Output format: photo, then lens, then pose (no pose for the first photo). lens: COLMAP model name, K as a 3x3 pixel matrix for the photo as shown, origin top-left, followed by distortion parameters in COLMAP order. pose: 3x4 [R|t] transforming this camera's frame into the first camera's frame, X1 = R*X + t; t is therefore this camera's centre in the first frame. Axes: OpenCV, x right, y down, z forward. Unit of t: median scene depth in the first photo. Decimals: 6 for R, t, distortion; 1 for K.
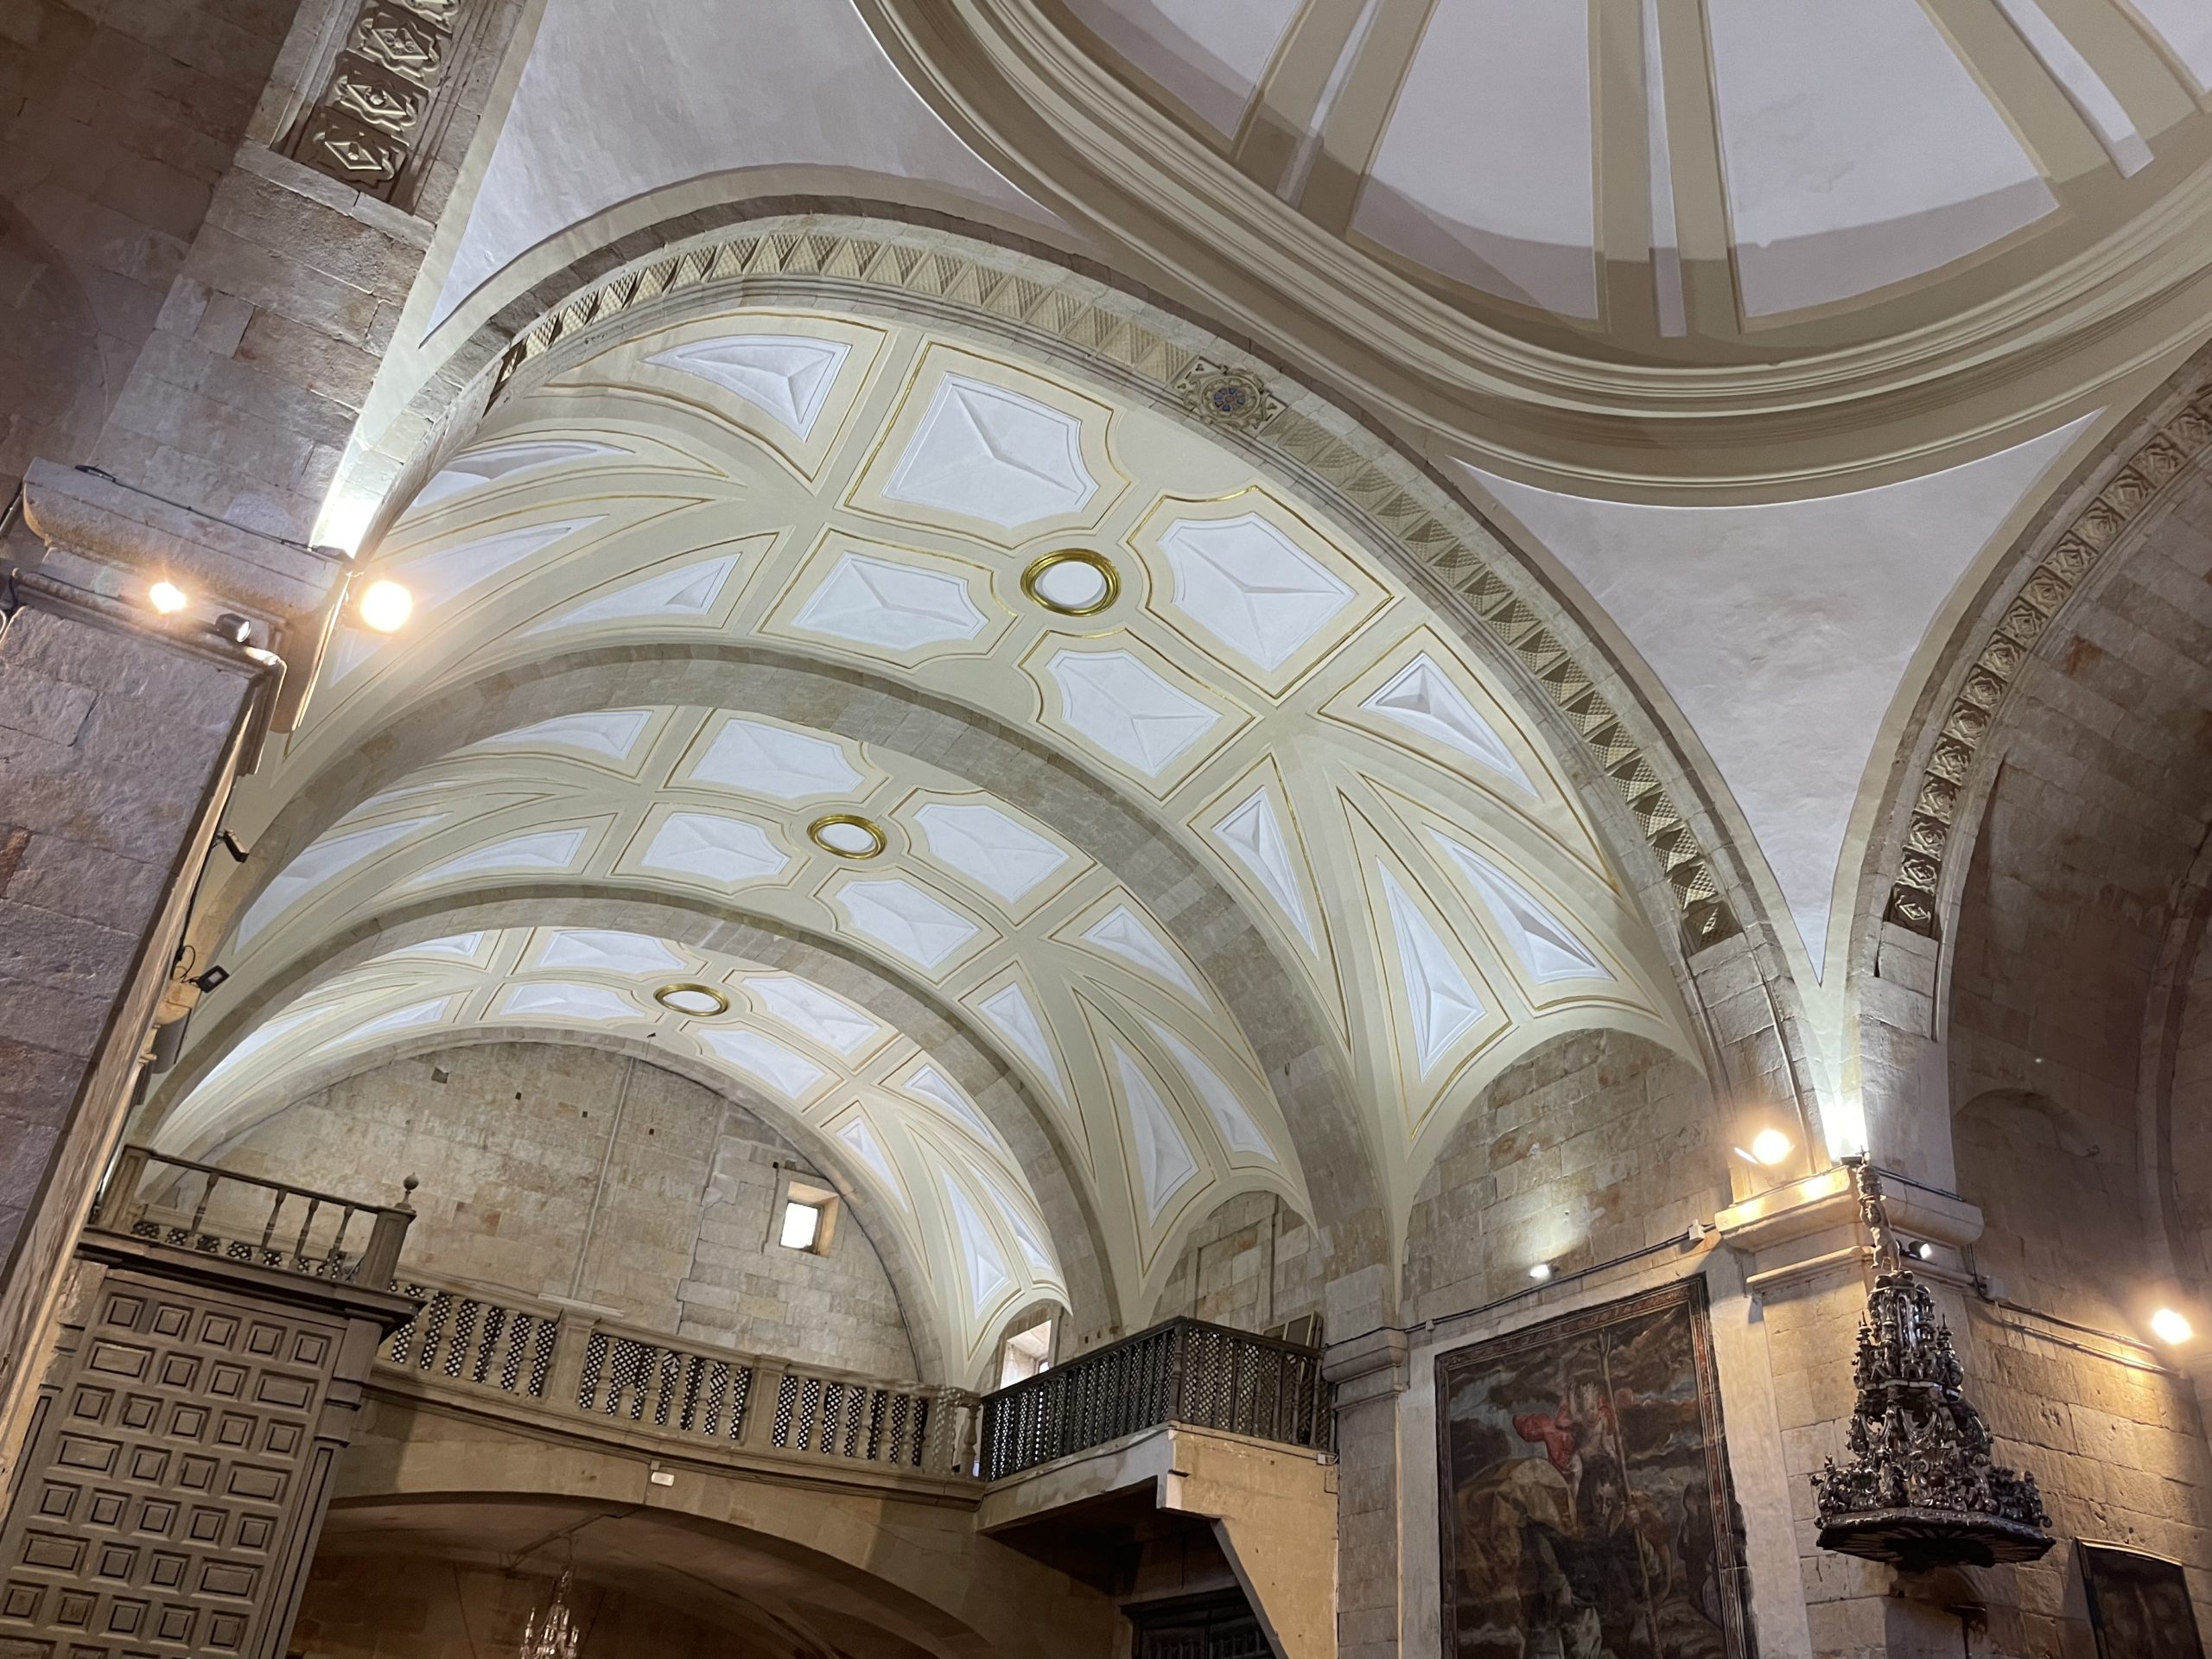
lens RADIAL K [[1683.0, 0, 1104.4], [0, 1683.0, 829.3], [0, 0, 1]] dist [0.080146, -0.106554]
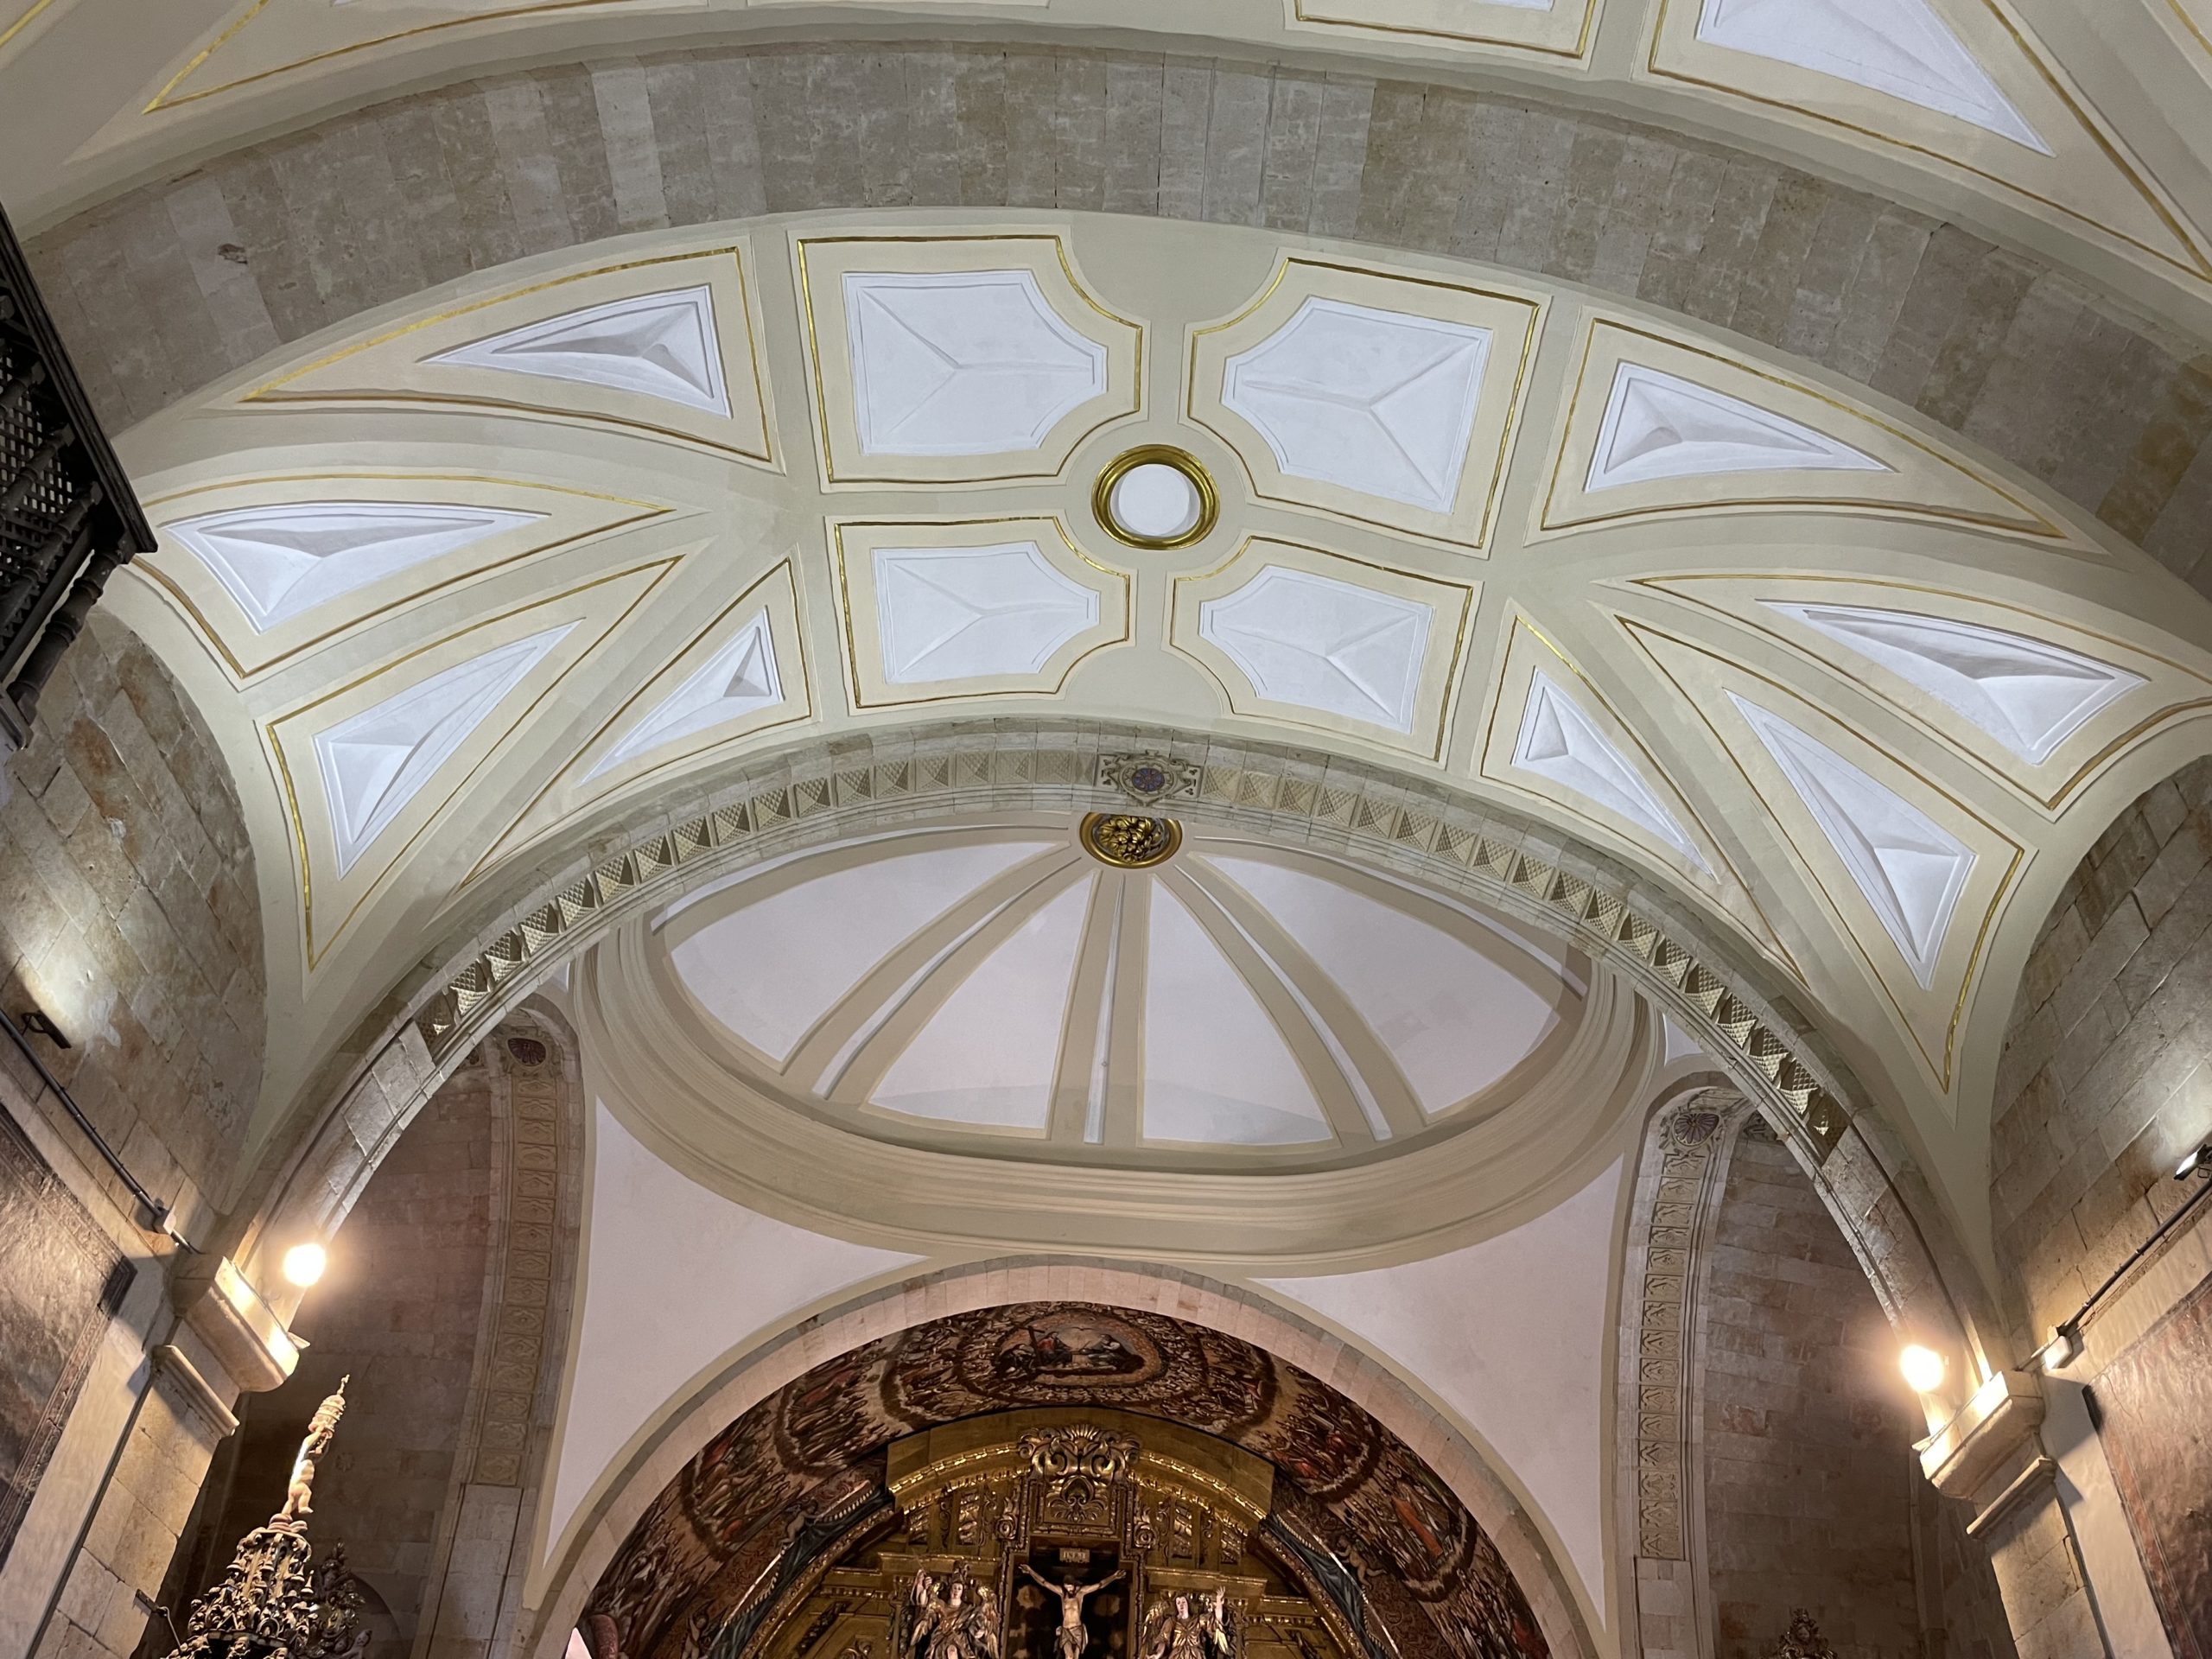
lens RADIAL K [[1683.0, 0, 1120.0], [0, 1683.0, 817.8], [0, 0, 1]] dist [0.080146, -0.106554]
pose [[-0.876560, 0.243150, 0.415356, -0.341343], [-0.338985, 0.300726, -0.891433, 0.696282], [-0.341660, -0.922194, -0.181180, 1.165849]]
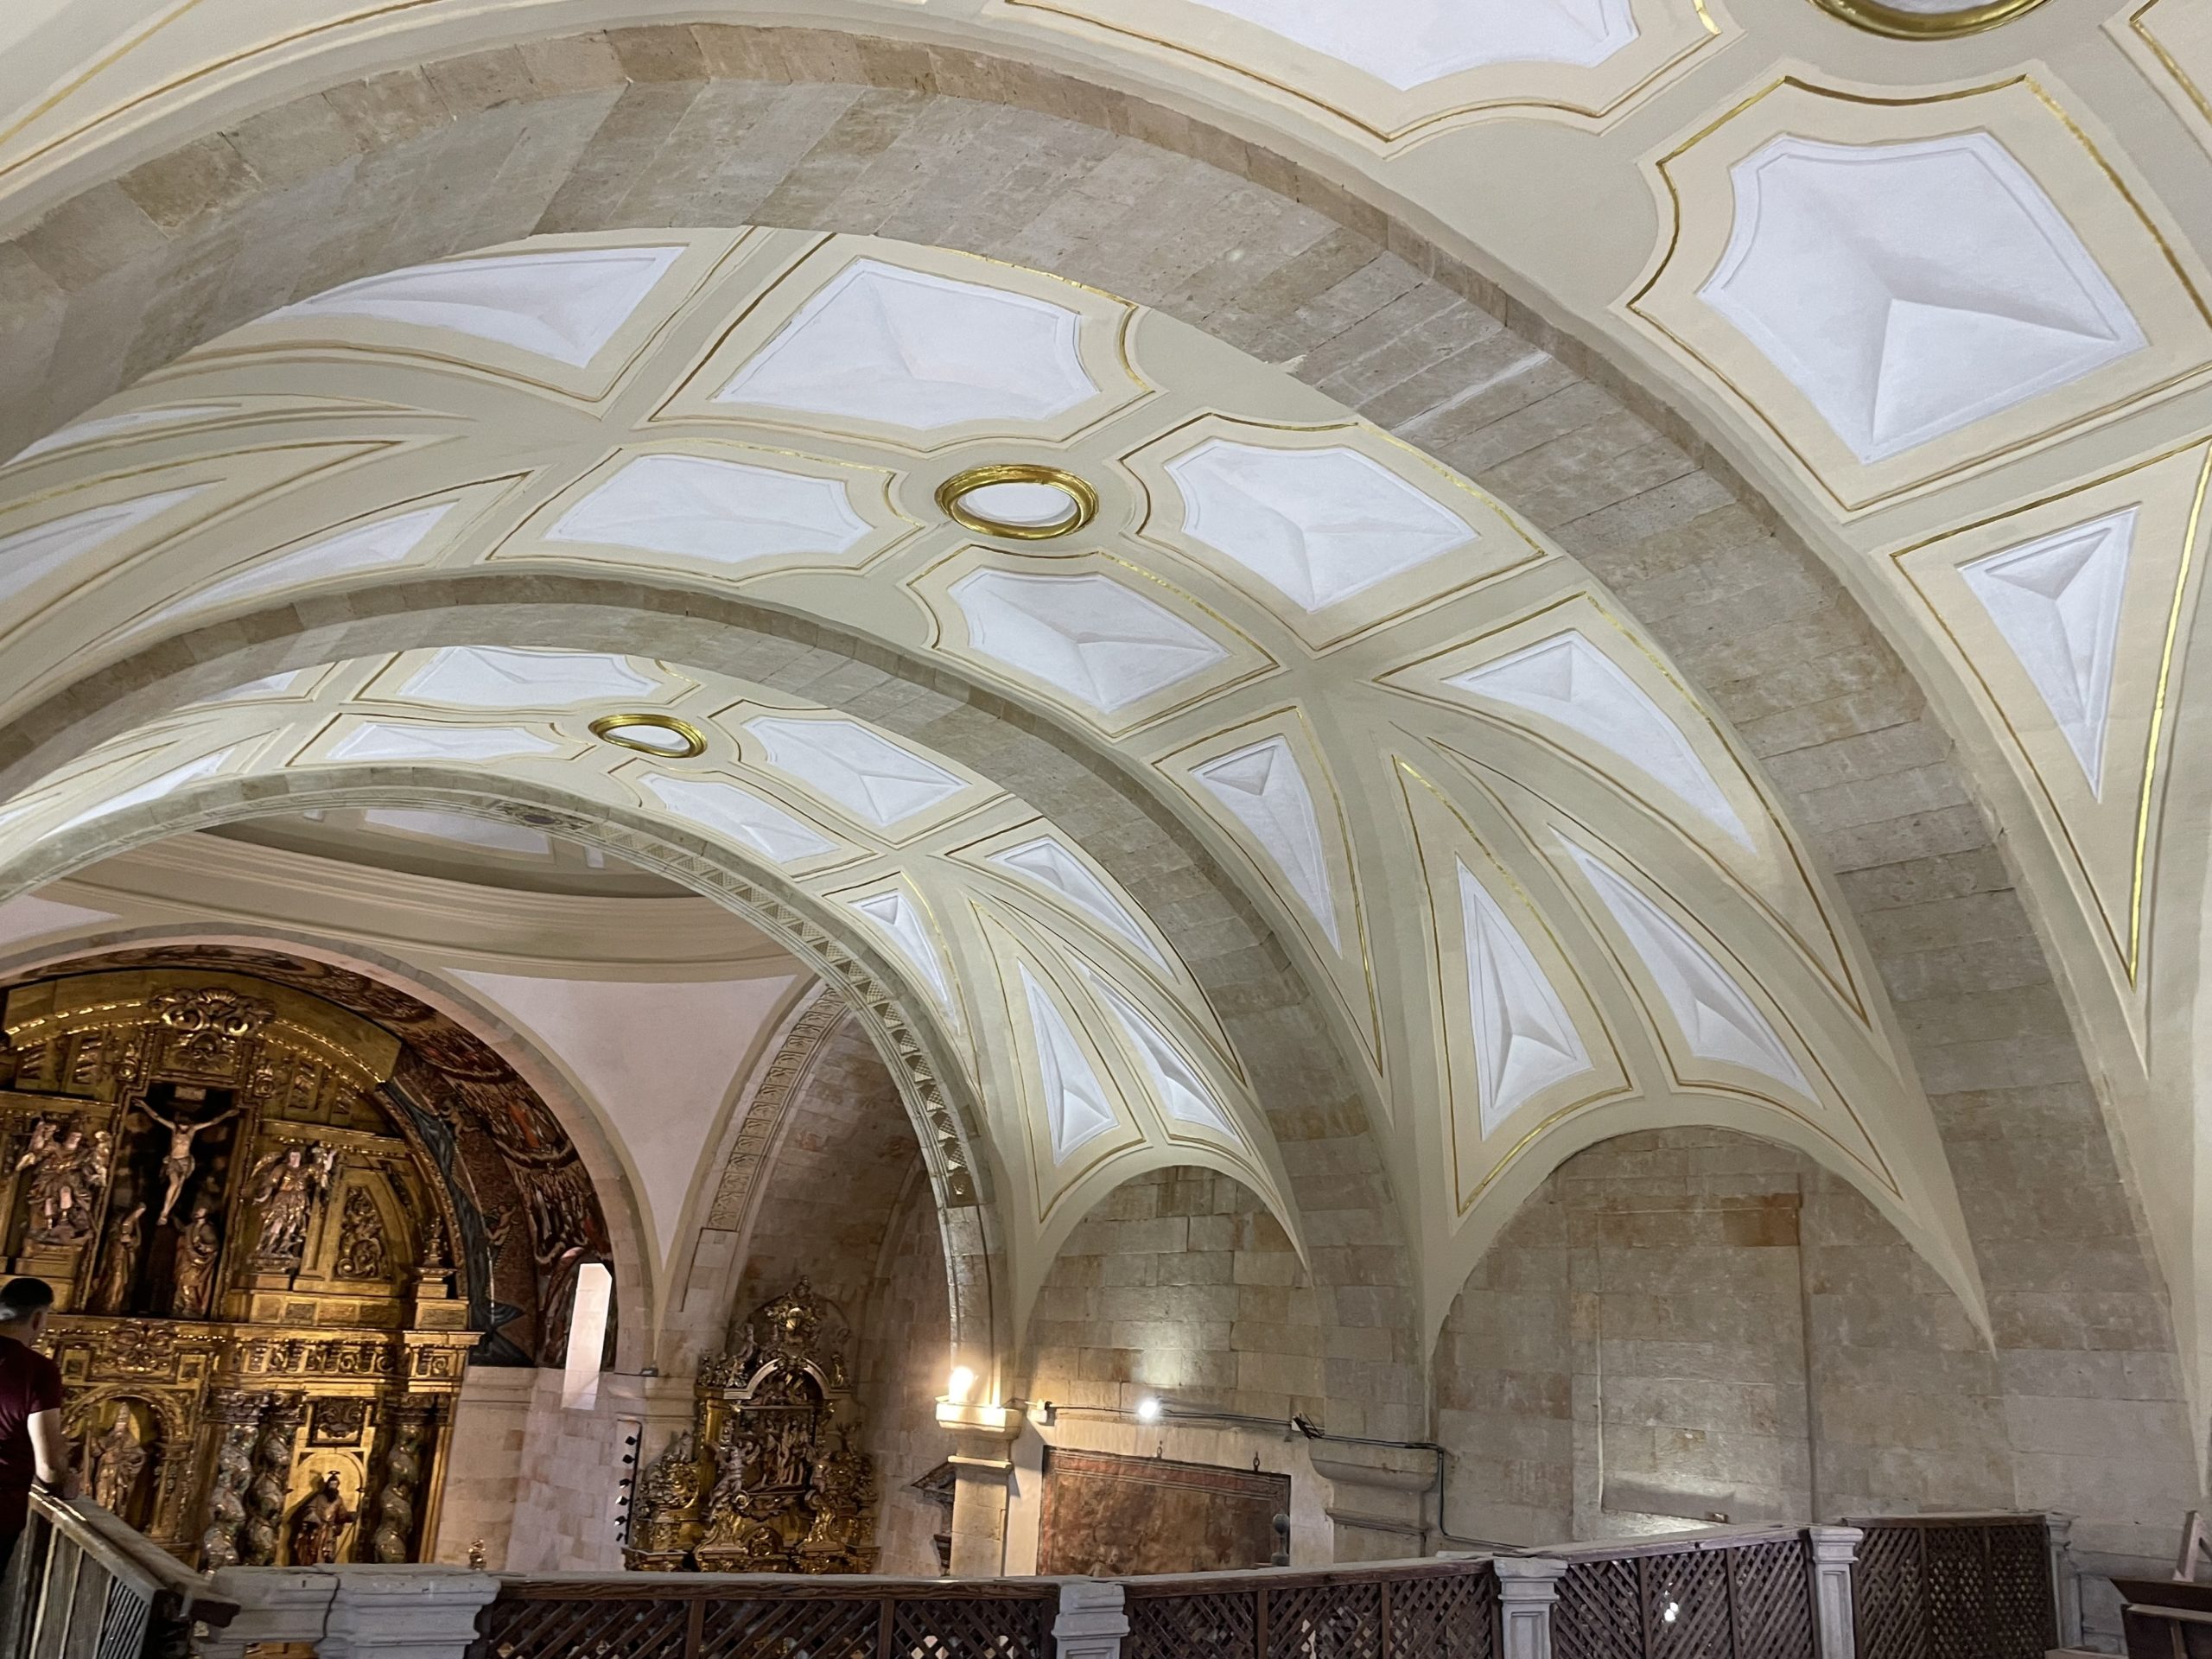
lens RADIAL K [[1750.1, 0, 1097.7], [0, 1750.1, 808.3], [0, 0, 1]] dist [0.090535, -0.119233]
pose [[-0.987110, -0.147384, -0.062378, -0.229838], [-0.048387, 0.646360, -0.761497, 0.651944], [0.152551, -0.748663, -0.645160, 1.842547]]
